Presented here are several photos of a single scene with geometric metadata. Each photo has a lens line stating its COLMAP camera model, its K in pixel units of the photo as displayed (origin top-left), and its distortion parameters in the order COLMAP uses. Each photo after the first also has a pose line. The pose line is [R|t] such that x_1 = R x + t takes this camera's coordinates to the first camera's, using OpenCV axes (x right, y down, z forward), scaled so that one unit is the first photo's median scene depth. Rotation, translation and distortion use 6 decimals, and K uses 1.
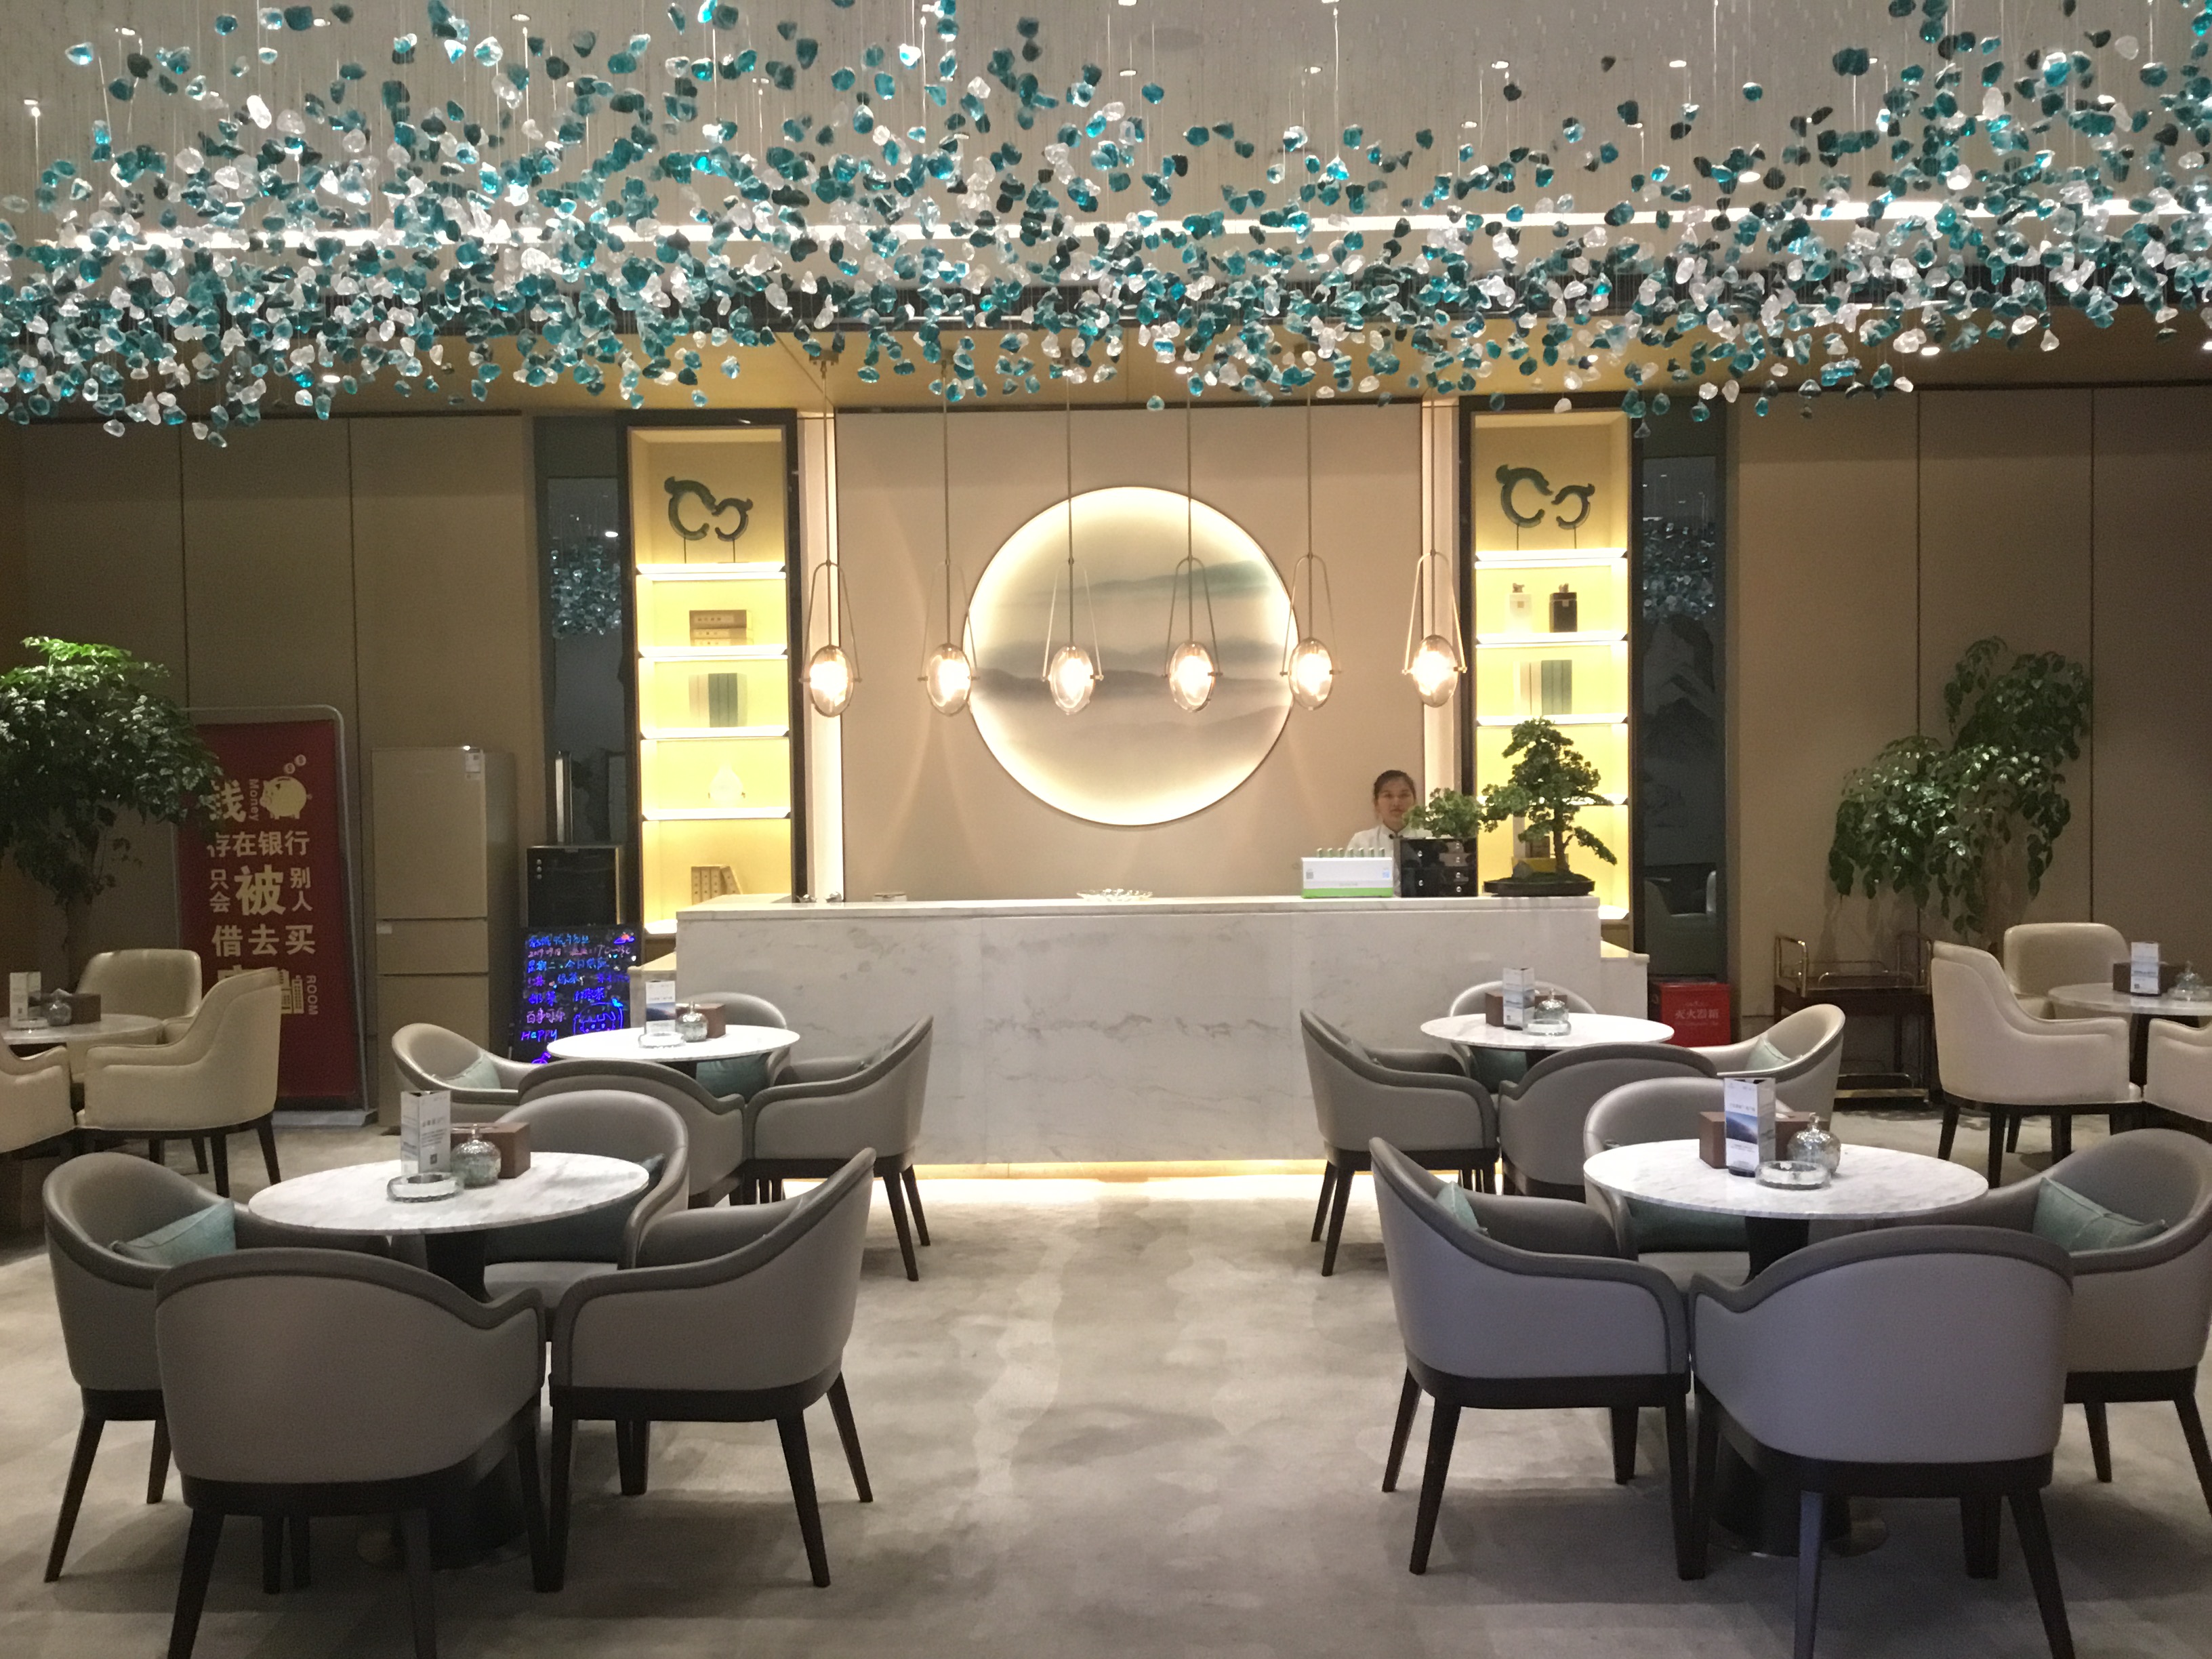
lens RADIAL K [[1975.9, 0, 1103.7], [0, 1975.9, 831.1], [0, 0, 1]] dist [0.005031, -0.005979]
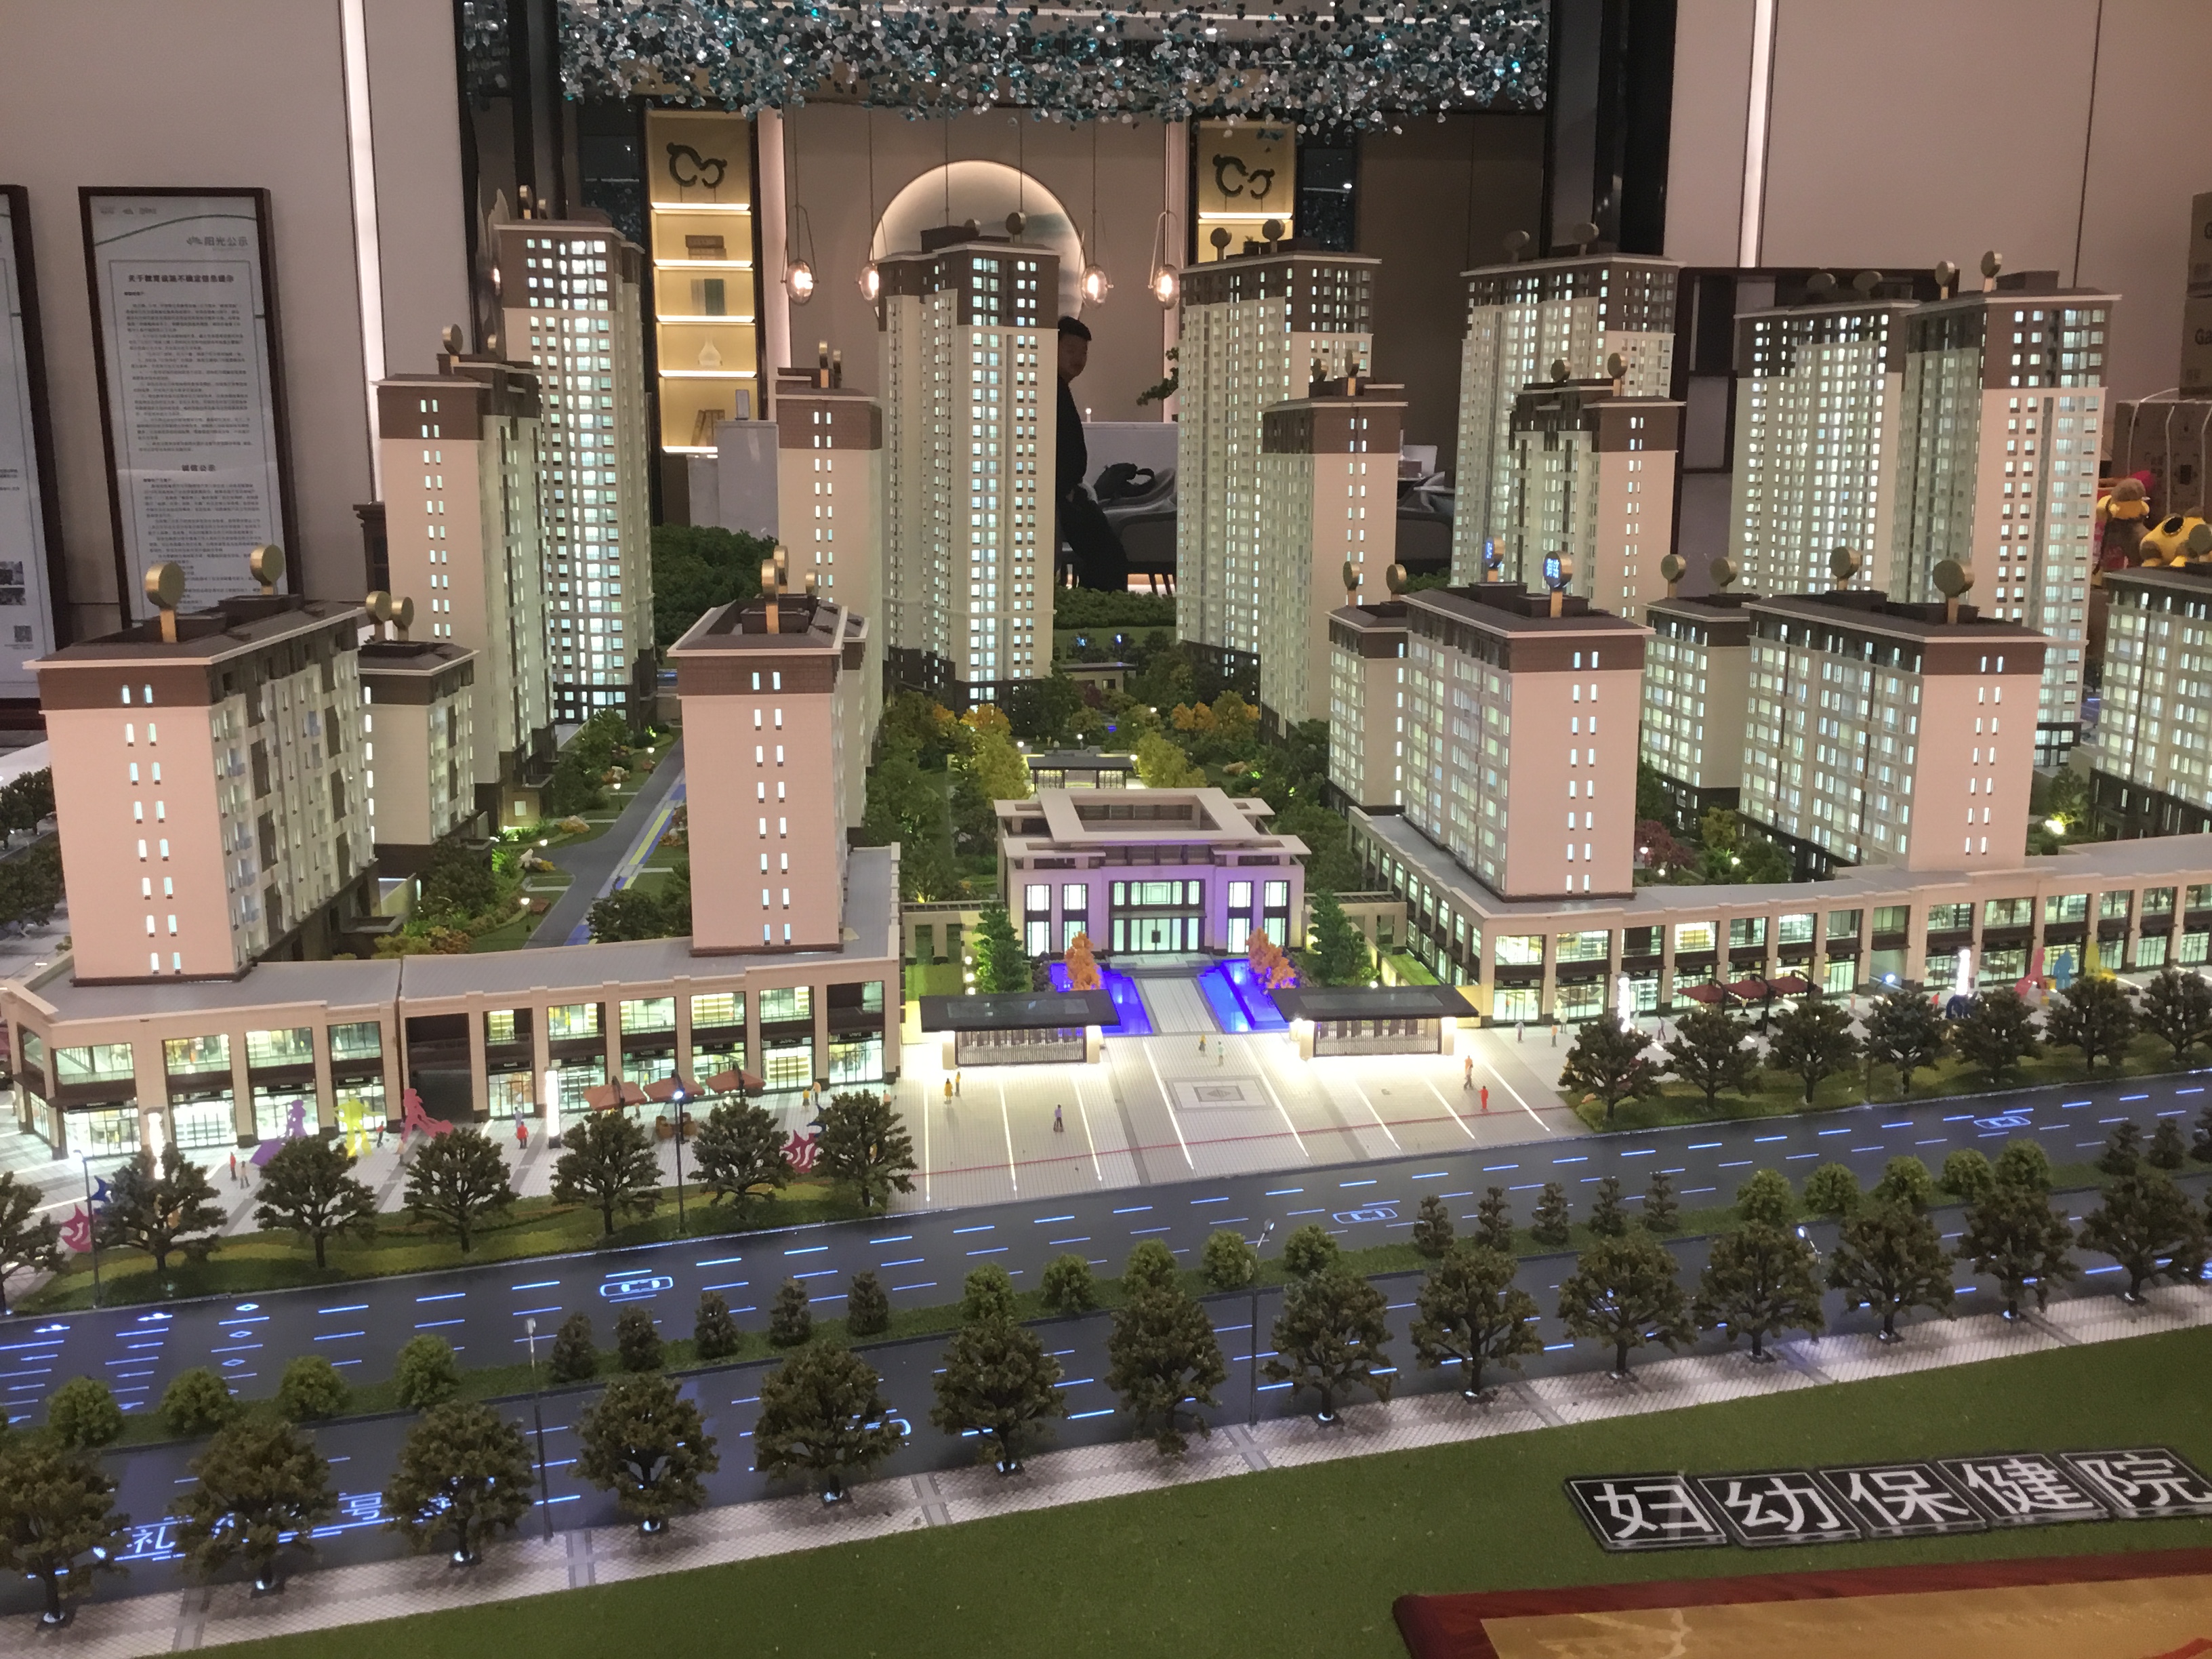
lens RADIAL K [[1975.9, 0, 1109.3], [0, 1975.9, 828.4], [0, 0, 1]] dist [0.005031, -0.005979]
pose [[0.993187, -0.003663, 0.116471, -0.066360], [-0.015674, 0.986223, 0.164674, 0.083571], [-0.115470, -0.165378, 0.979447, -0.605639]]
